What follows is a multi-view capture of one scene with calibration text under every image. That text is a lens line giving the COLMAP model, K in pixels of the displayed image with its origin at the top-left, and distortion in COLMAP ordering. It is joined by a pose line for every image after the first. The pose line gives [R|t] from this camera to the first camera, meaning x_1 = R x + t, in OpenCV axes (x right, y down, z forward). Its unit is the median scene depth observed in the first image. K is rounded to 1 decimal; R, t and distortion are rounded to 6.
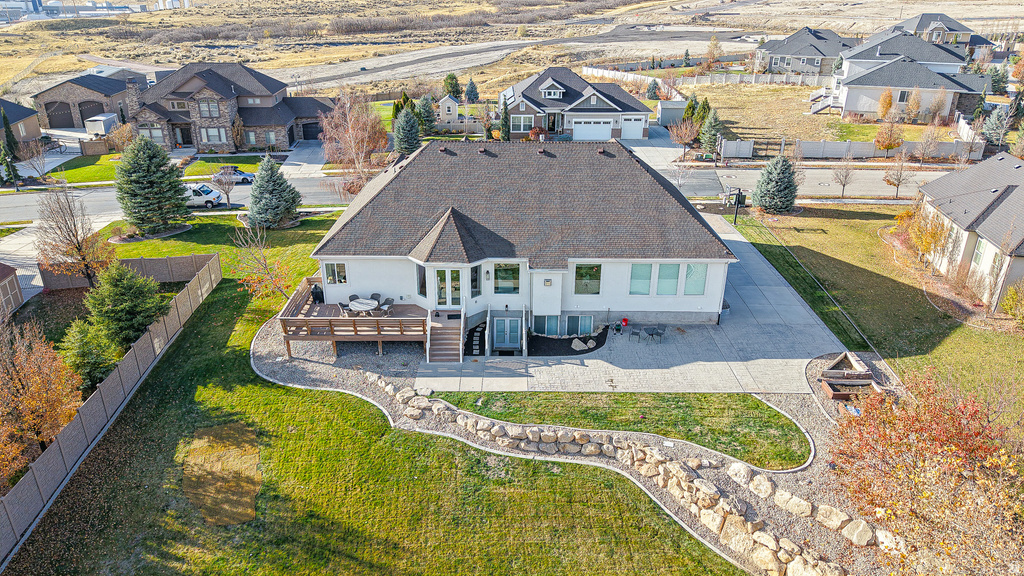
lens RADIAL K [[684.5, 0, 509.8], [0, 684.5, 284.4], [0, 0, 1]] dist [0.072961, -0.099550]
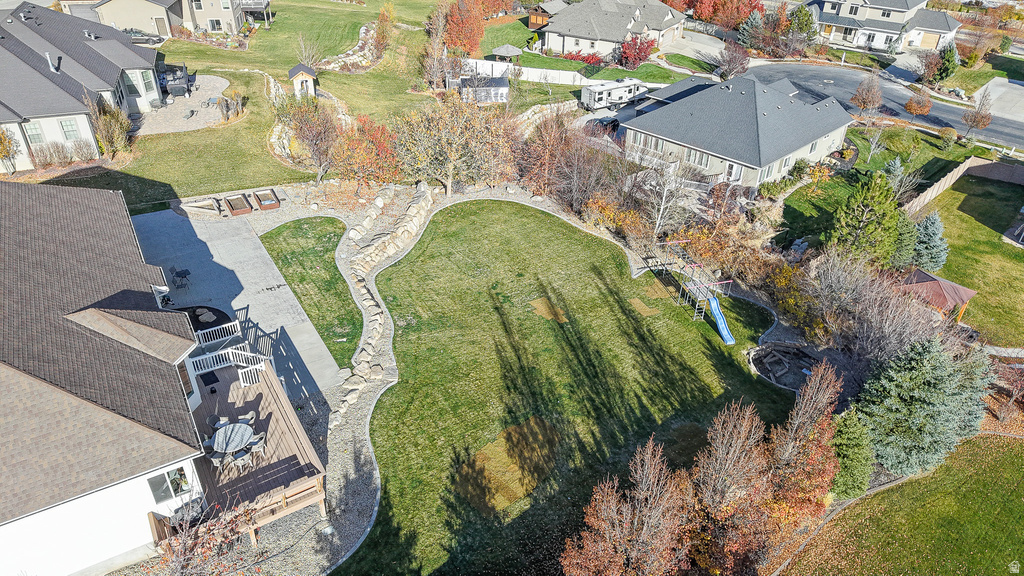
lens RADIAL K [[684.7, 0, 512.0], [0, 684.7, 288.0], [0, 0, 1]] dist [0.042503, -0.052070]
pose [[-0.524384, -0.472743, 0.708191, -0.901379], [0.314006, 0.665731, 0.676907, -0.524676], [-0.791468, 0.577335, -0.200655, 0.944669]]
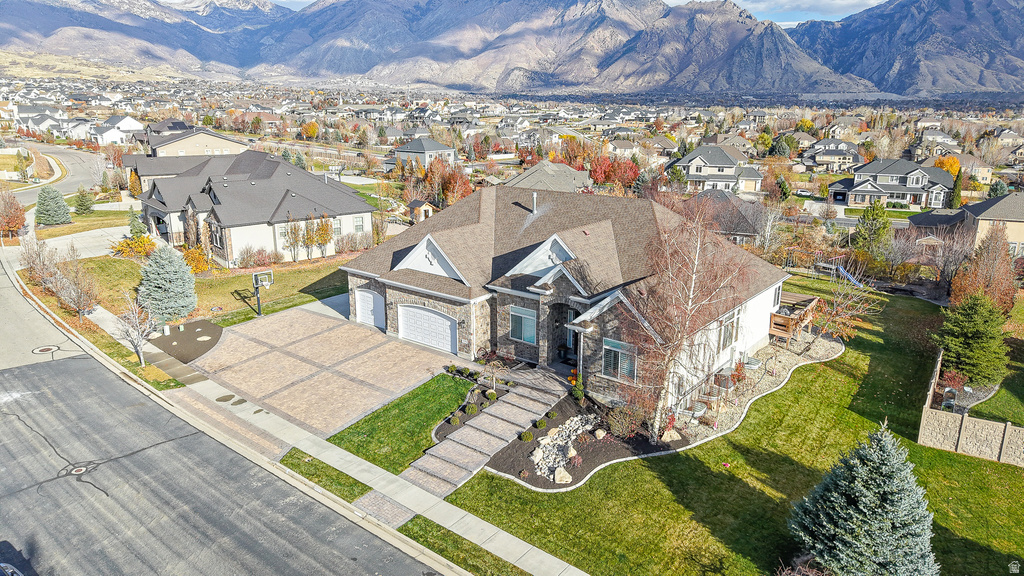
lens RADIAL K [[684.7, 0, 512.0], [0, 684.7, 288.0], [0, 0, 1]] dist [0.042503, -0.052070]
pose [[-0.785084, -0.172691, 0.594829, -0.693108], [0.234312, 0.806174, 0.543306, -0.853697], [-0.573359, 0.565916, -0.592451, 2.224535]]
